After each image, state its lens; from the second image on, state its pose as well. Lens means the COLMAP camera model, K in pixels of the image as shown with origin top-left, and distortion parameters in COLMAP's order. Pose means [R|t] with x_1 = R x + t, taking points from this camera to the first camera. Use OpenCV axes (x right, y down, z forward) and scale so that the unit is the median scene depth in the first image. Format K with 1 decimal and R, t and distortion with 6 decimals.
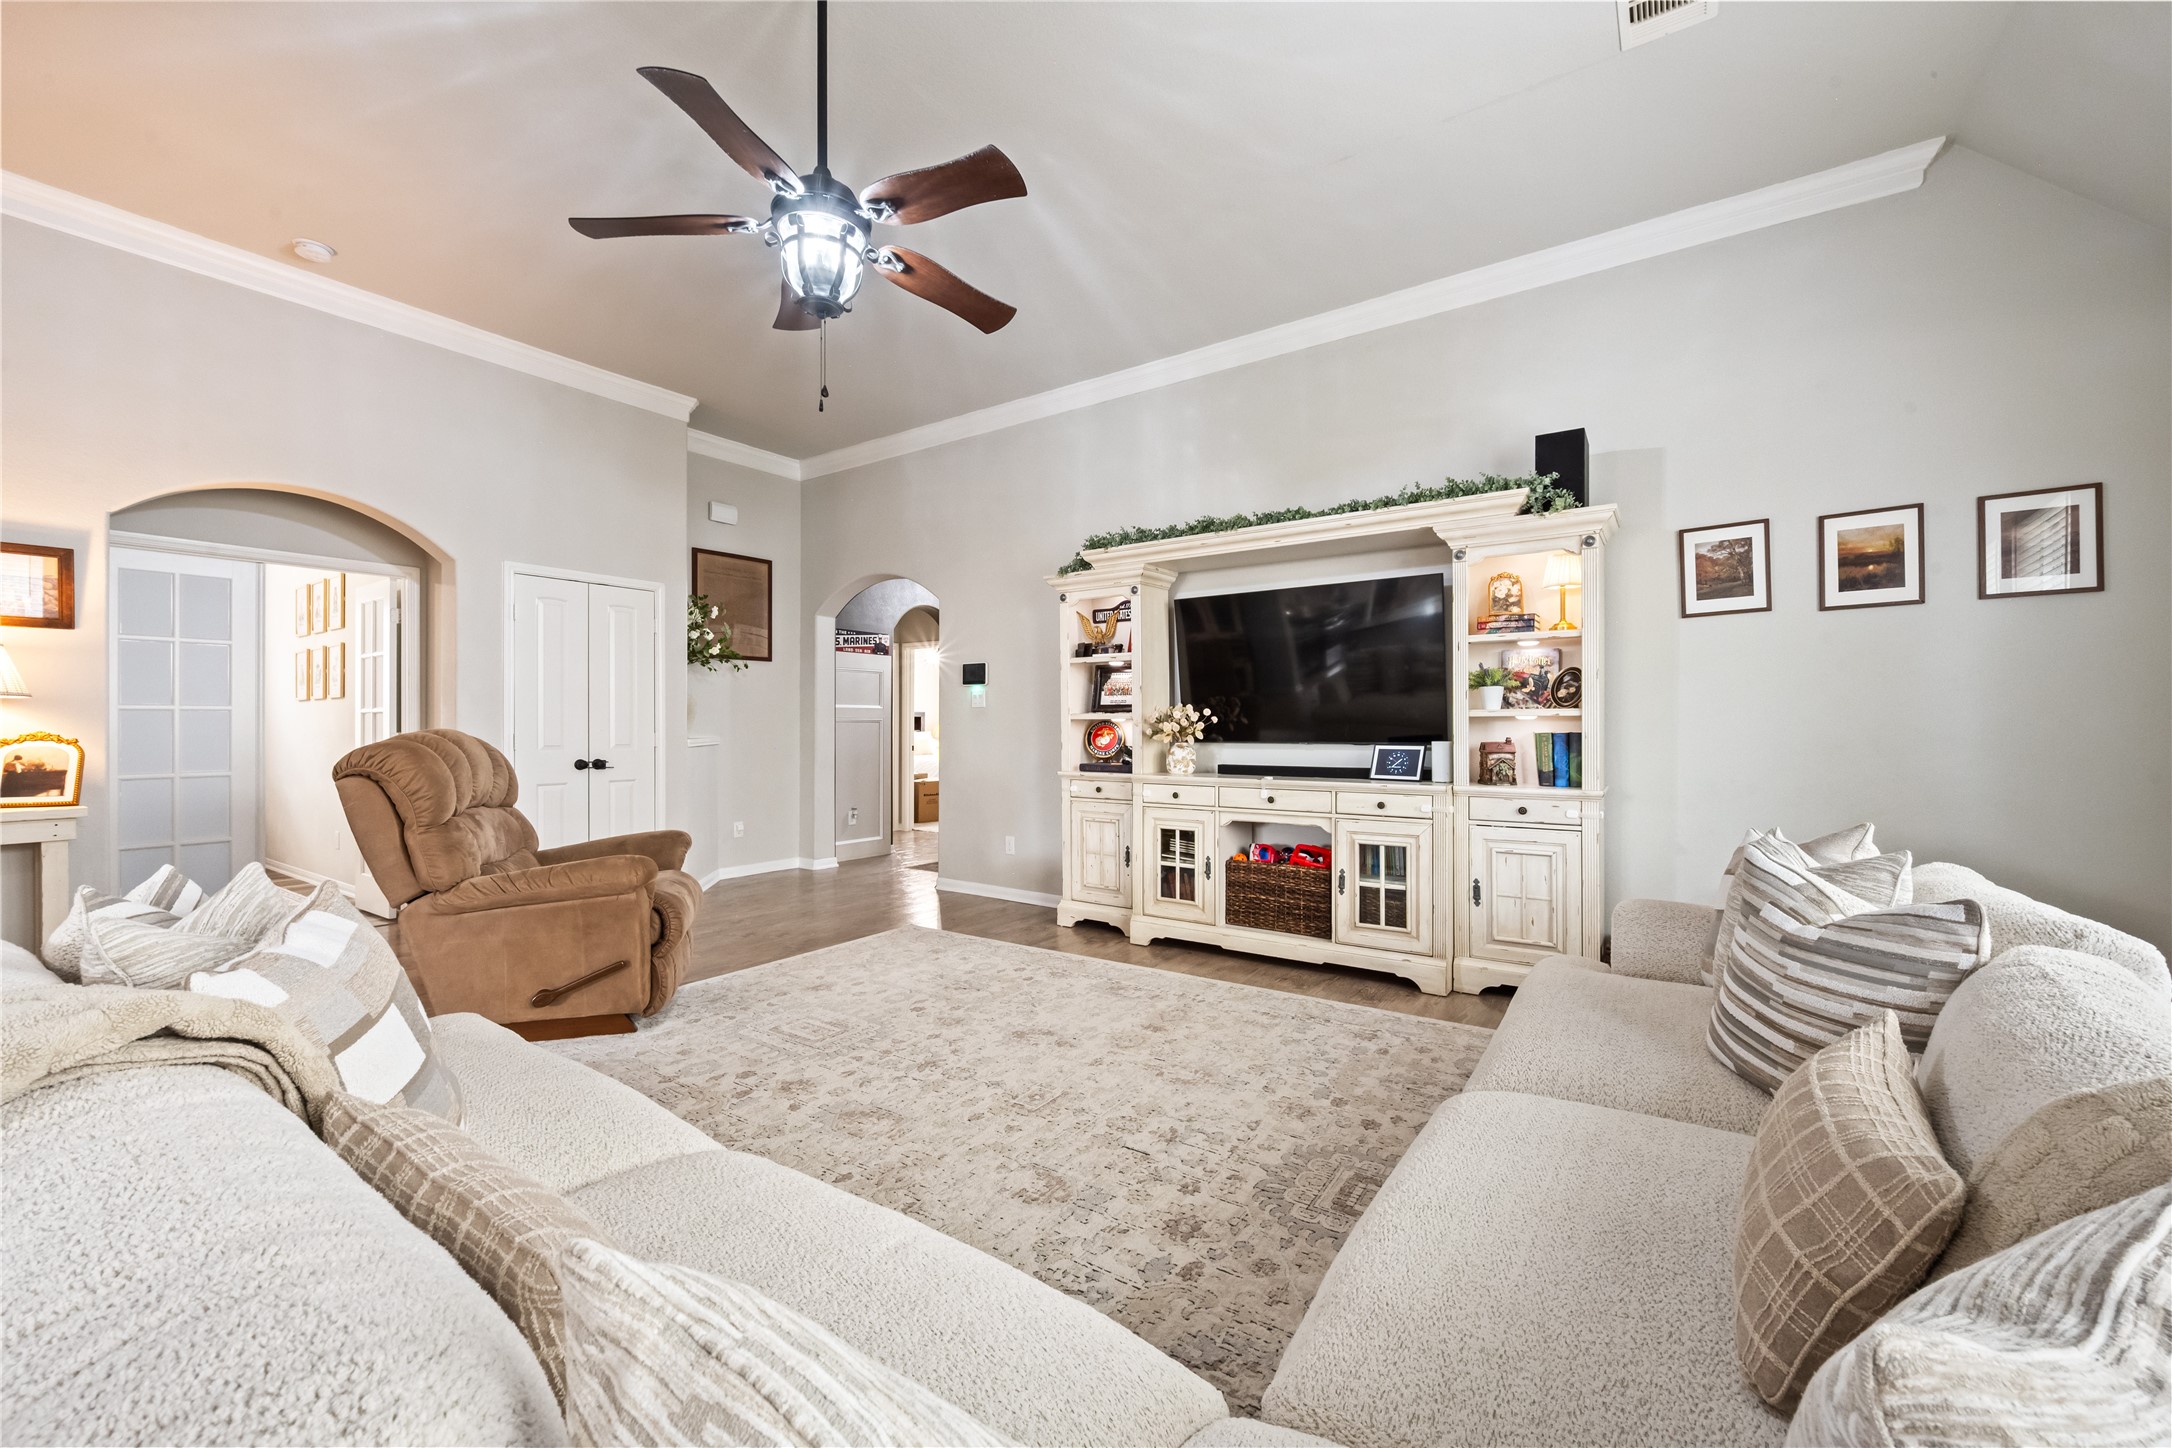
lens RADIAL K [[851.1, 0, 1116.7], [0, 851.1, 725.6], [0, 0, 1]] dist [0.002550, -0.000033]
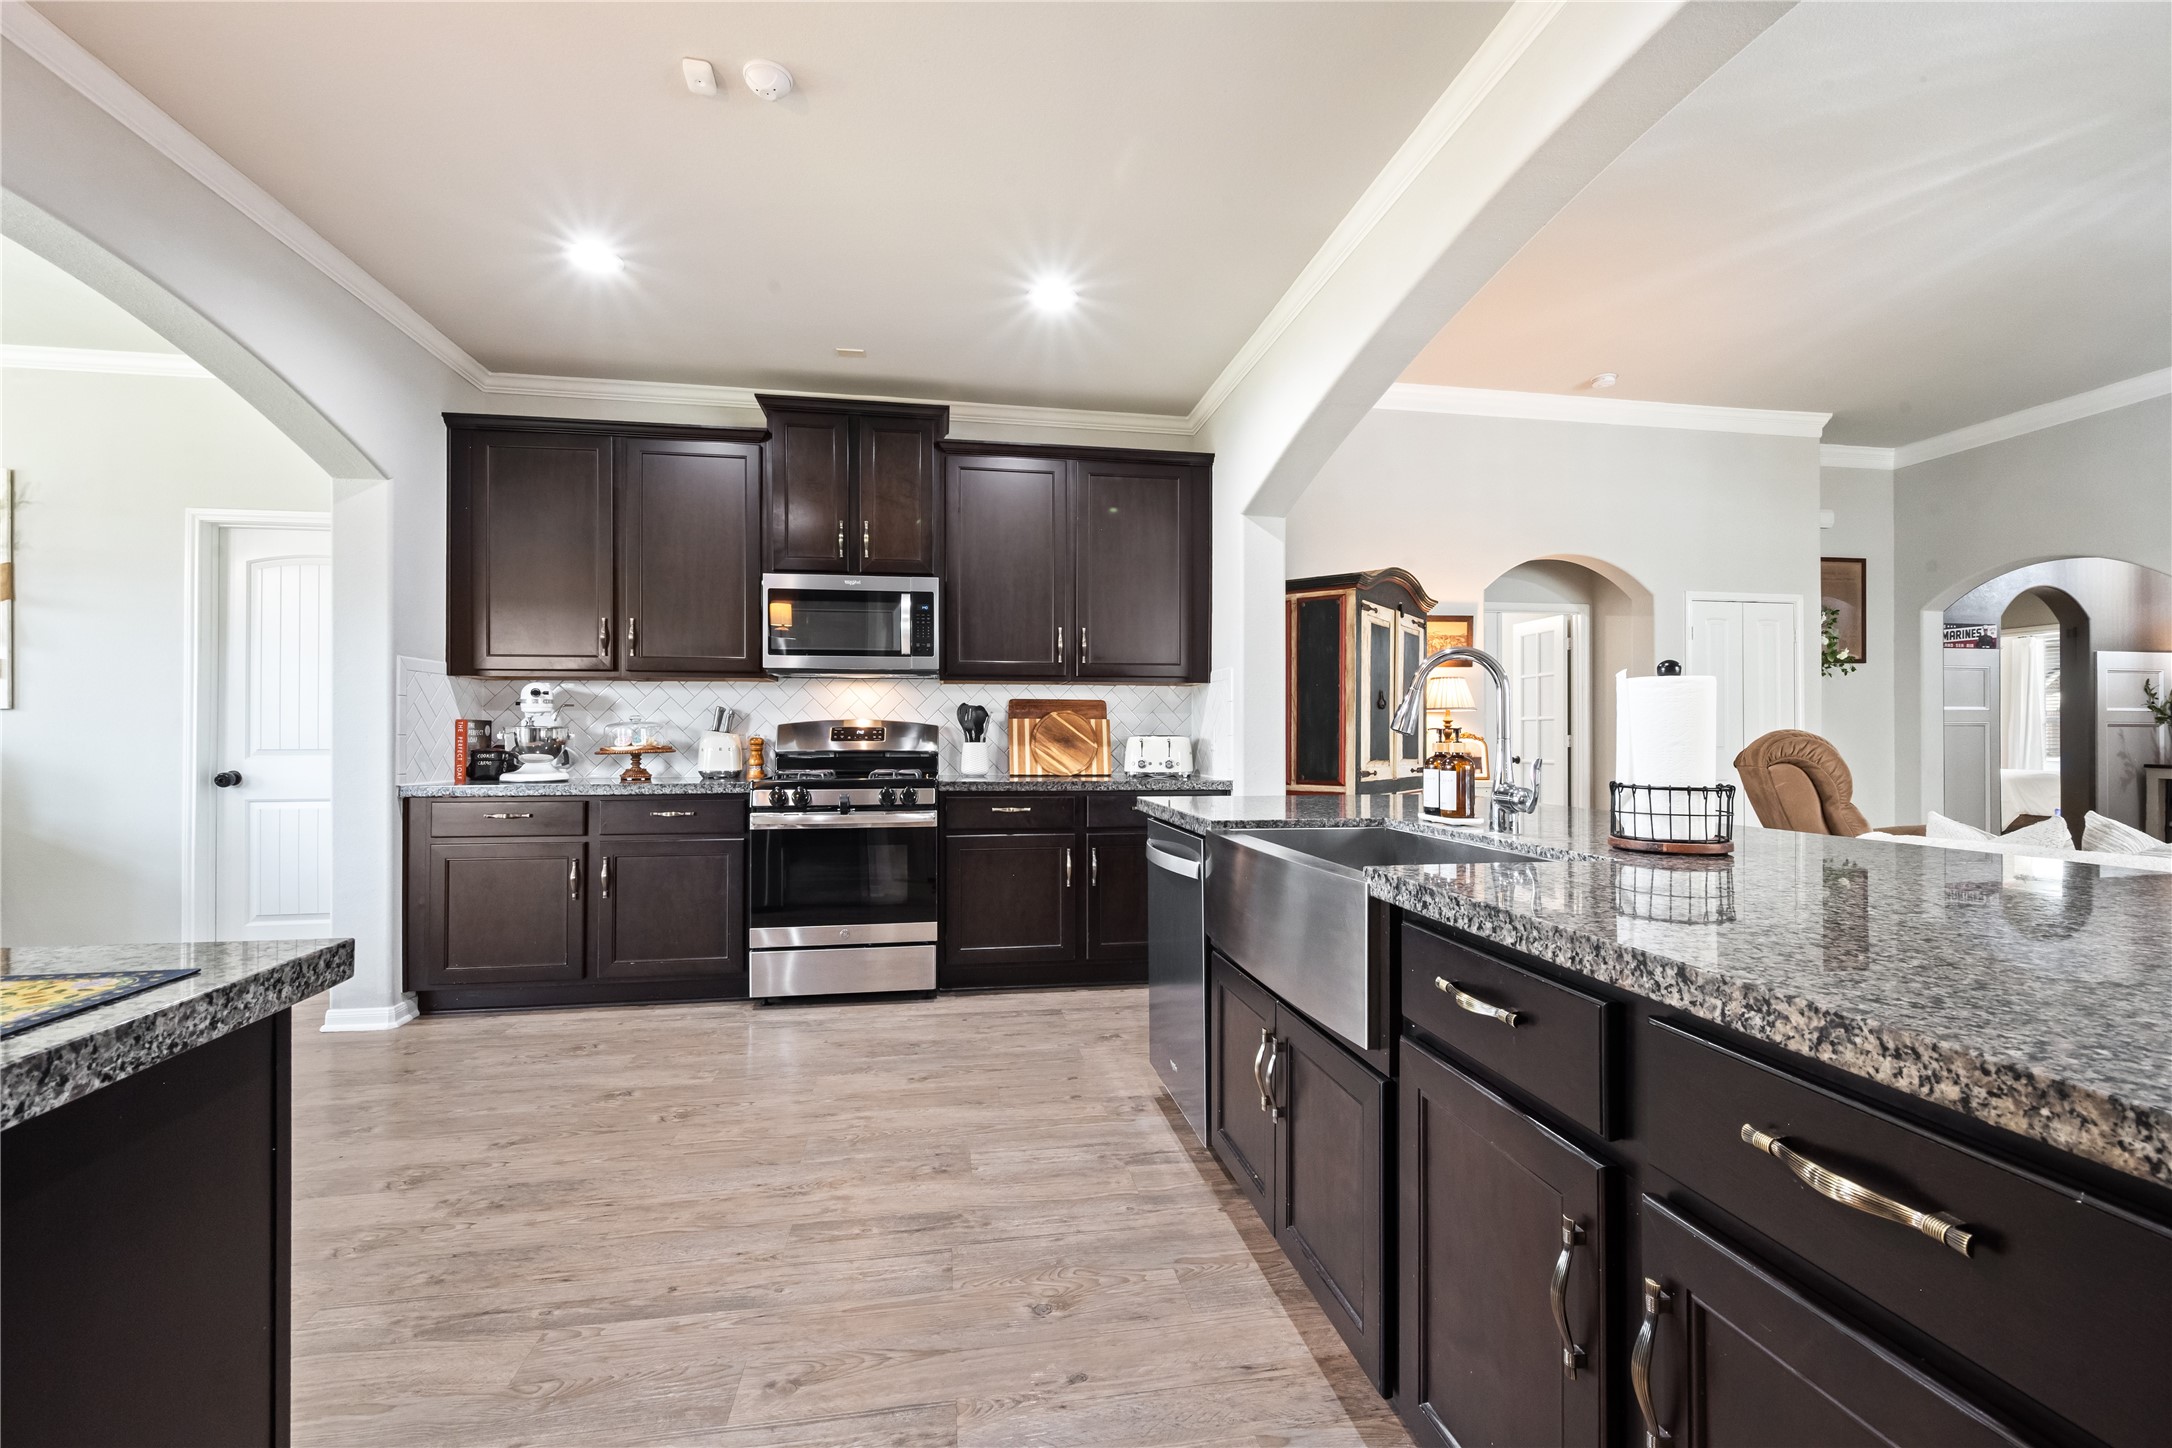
lens RADIAL K [[897.3, 0, 1082.8], [0, 897.3, 730.6], [0, 0, 1]] dist [0.009951, -0.000823]
pose [[0.696331, -0.003998, -0.717710, -0.496928], [0.000334, 0.999986, -0.005246, 0.011824], [0.717721, 0.003413, 0.696322, -0.611427]]
